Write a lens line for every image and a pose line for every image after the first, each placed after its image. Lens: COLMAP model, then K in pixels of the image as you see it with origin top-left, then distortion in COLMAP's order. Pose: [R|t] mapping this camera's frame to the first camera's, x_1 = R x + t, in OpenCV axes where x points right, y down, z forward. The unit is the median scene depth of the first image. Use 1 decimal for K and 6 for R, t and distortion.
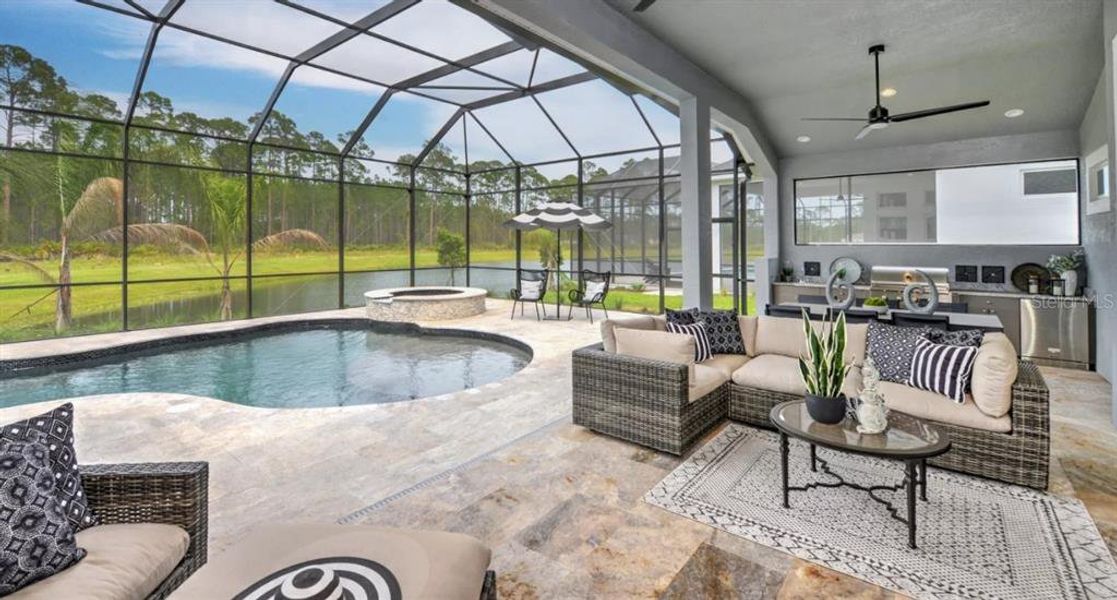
lens RADIAL K [[482.6, 0, 558.2], [0, 482.6, 235.7], [0, 0, 1]] dist [-0.011664, 0.000510]
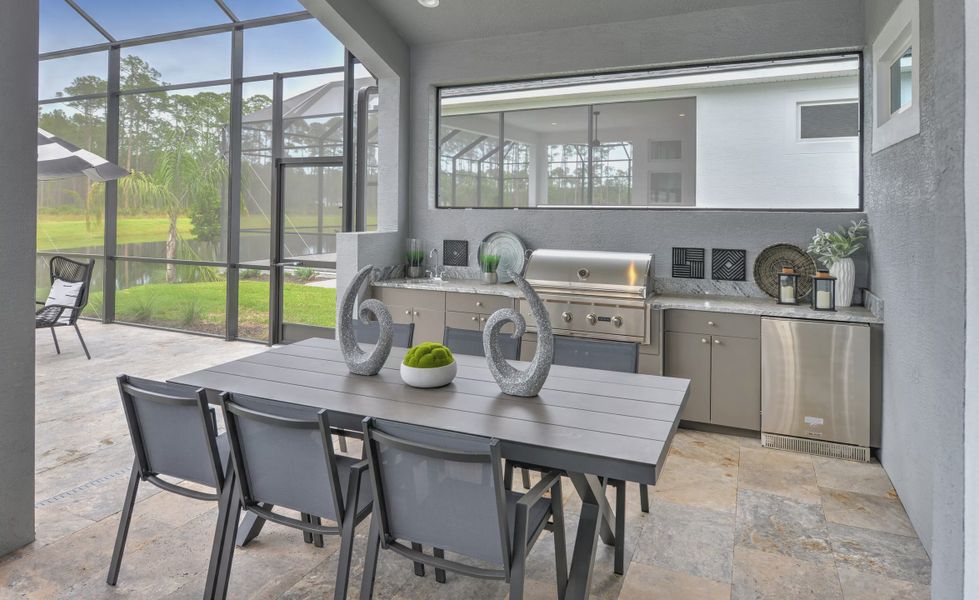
lens RADIAL K [[597.0, 0, 489.4], [0, 597.0, 205.8], [0, 0, 1]] dist [-0.003525, -0.000351]
pose [[0.964881, 0.004525, 0.262649, 0.509492], [-0.008705, 0.999853, 0.014754, 0.007927], [-0.262543, -0.016522, 0.964779, 0.456687]]
